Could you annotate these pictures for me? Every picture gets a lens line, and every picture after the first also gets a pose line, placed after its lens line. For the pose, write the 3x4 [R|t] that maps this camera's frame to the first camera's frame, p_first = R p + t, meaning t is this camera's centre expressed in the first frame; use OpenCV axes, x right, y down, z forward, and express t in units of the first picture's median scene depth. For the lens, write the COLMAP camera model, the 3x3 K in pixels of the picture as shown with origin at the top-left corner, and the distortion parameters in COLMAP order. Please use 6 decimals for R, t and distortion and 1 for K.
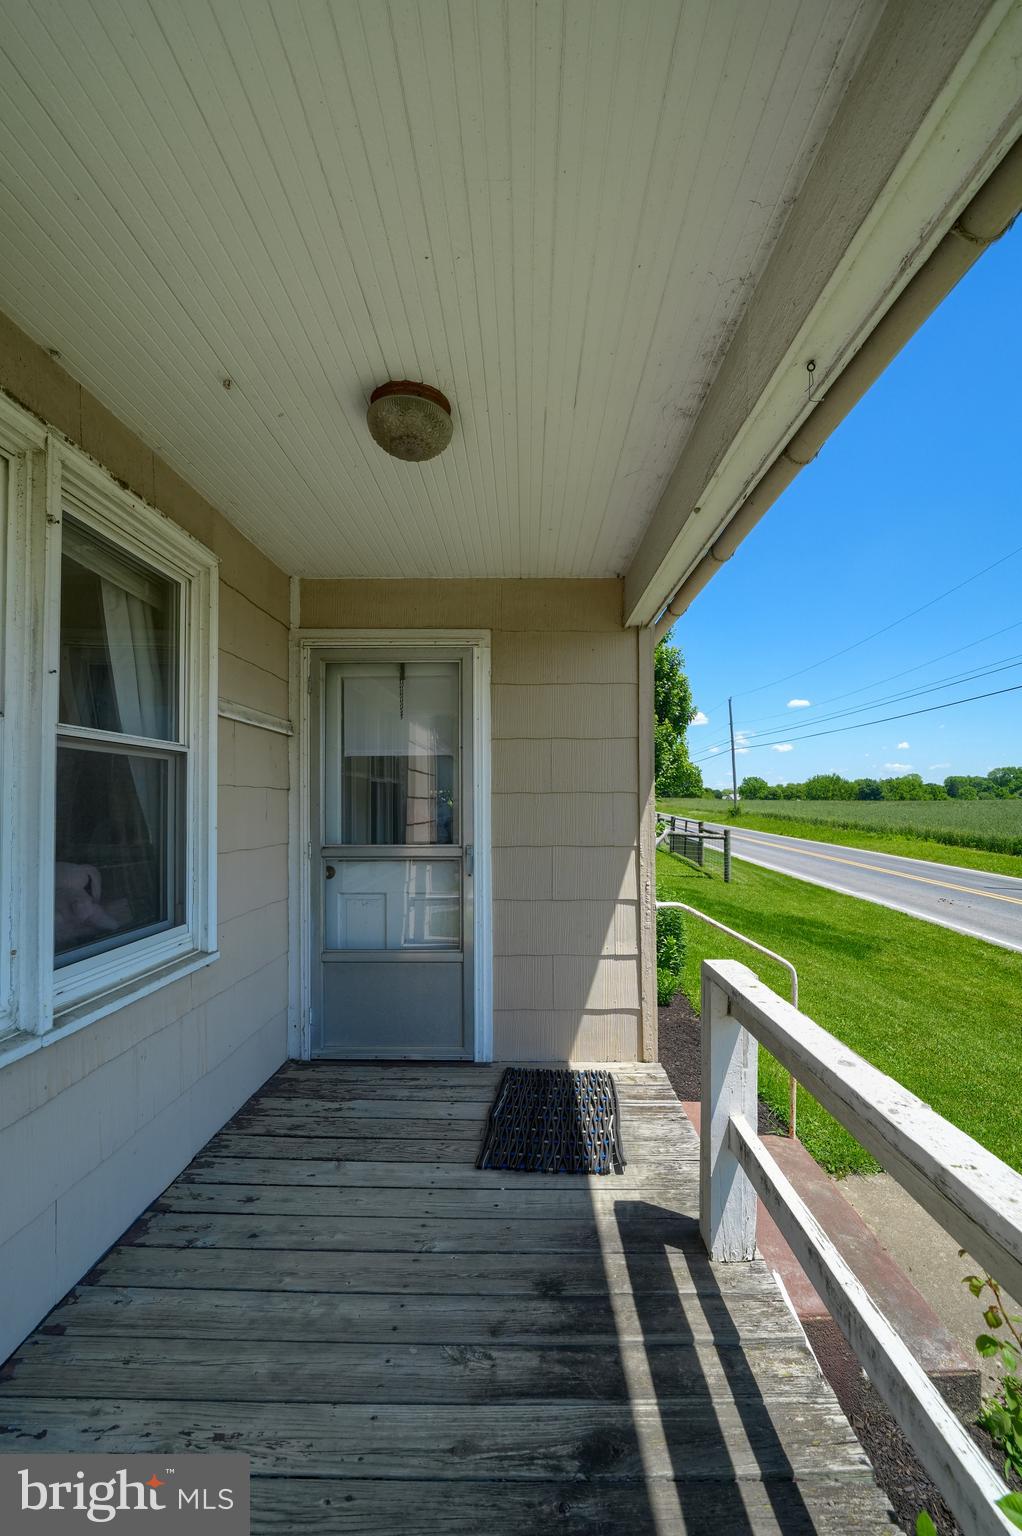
lens RADIAL K [[623.5, 0, 505.1], [0, 623.5, 780.8], [0, 0, 1]] dist [-0.015895, 0.004120]
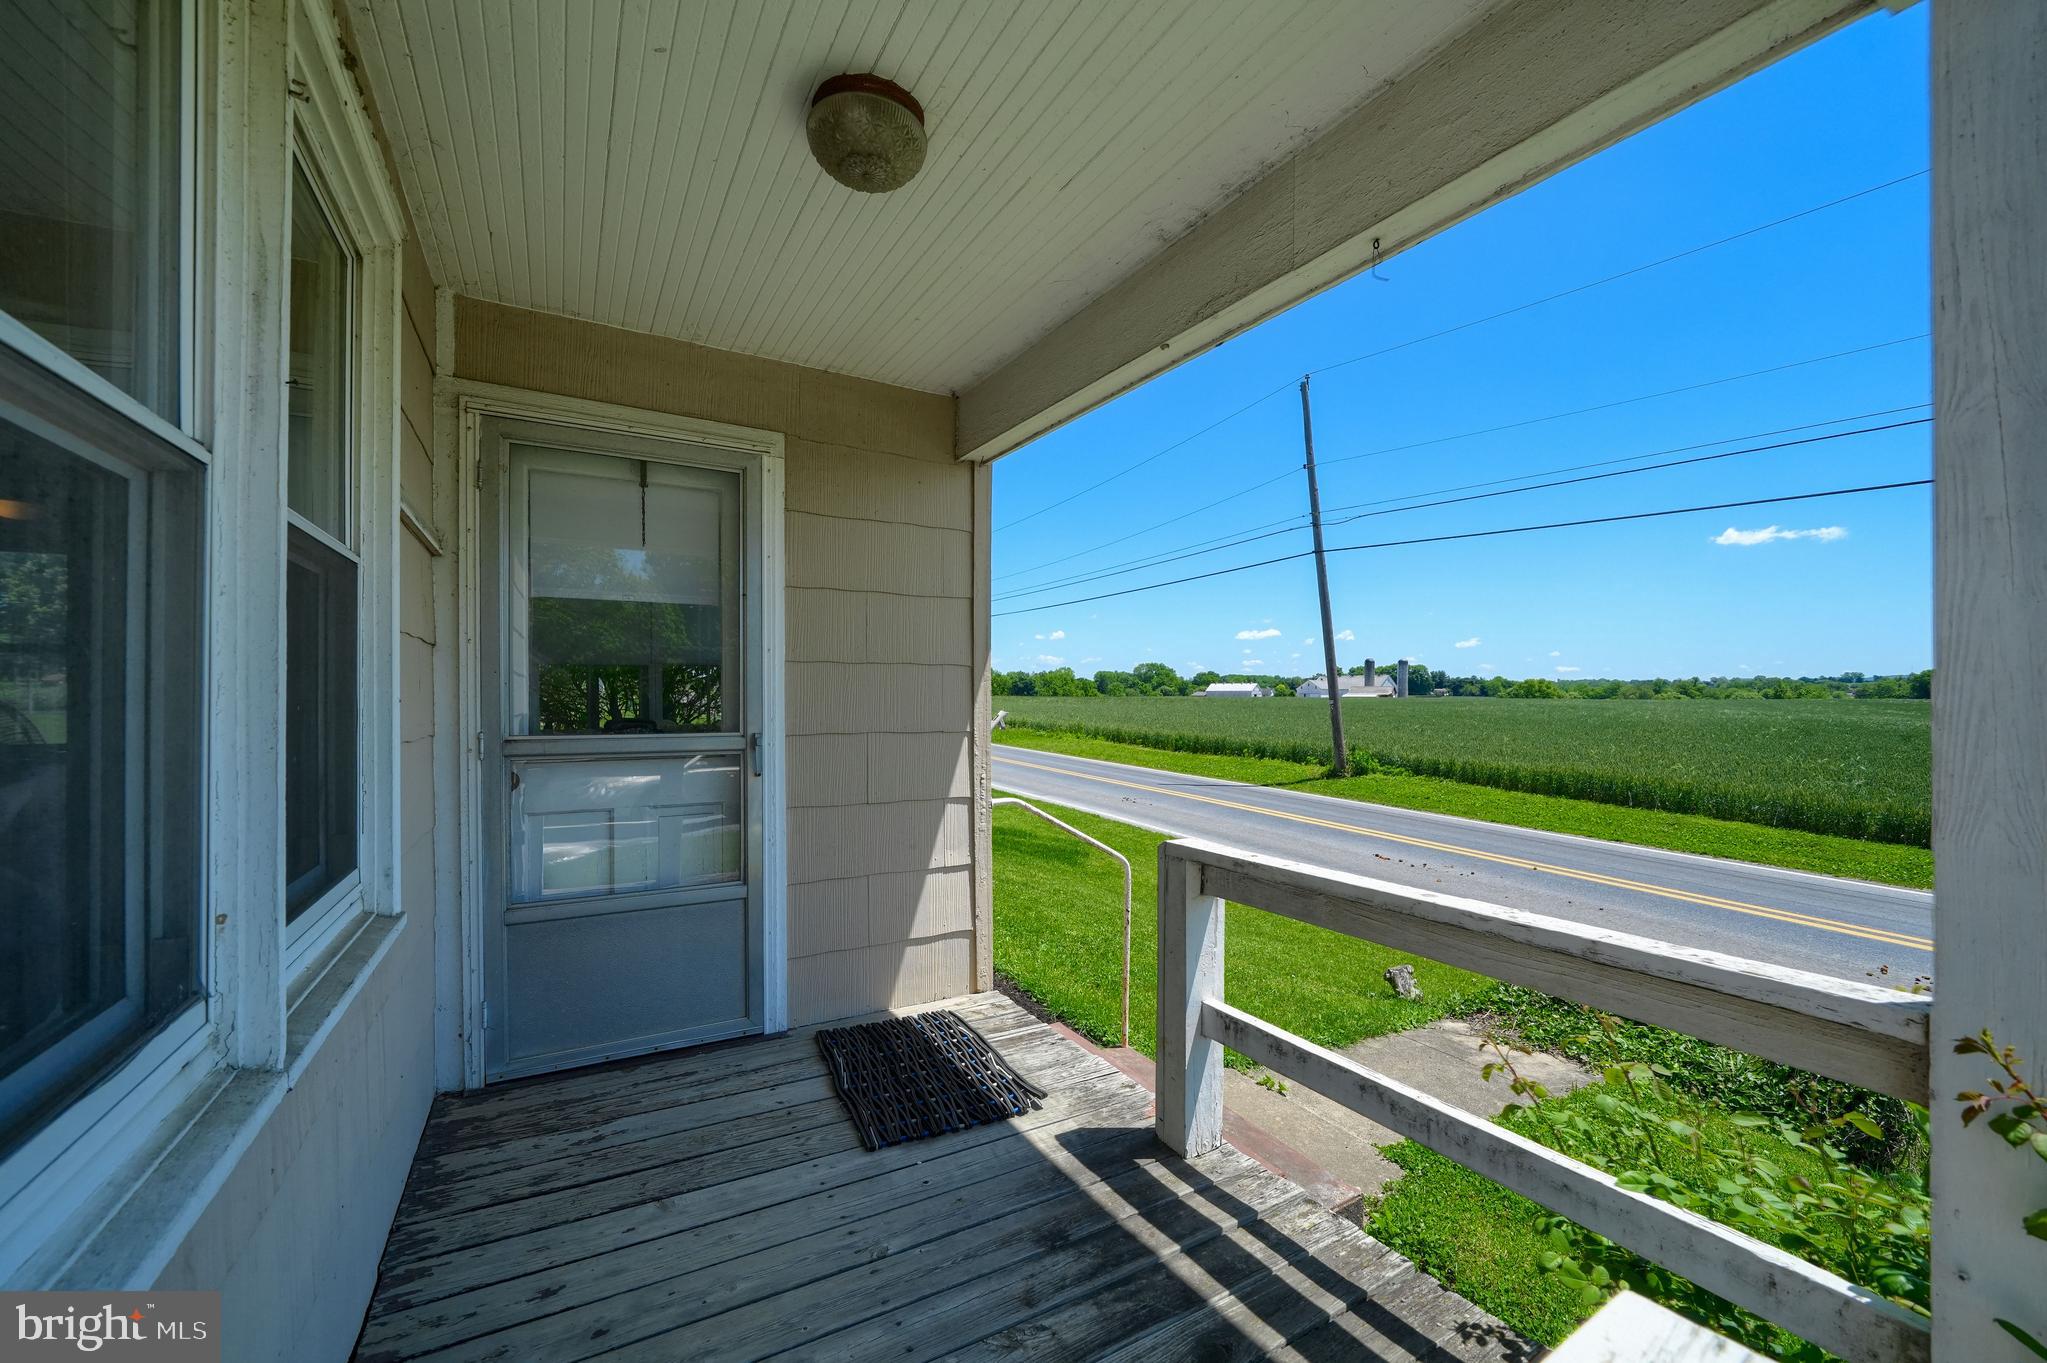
lens RADIAL K [[823.0, 0, 1017.1], [0, 823.0, 683.2], [0, 0, 1]] dist [-0.008712, -0.000302]
pose [[0.858895, 0.018503, 0.511817, -0.334244], [-0.027510, 0.999571, 0.010028, 0.033363], [-0.511412, -0.022693, 0.859036, 0.051659]]
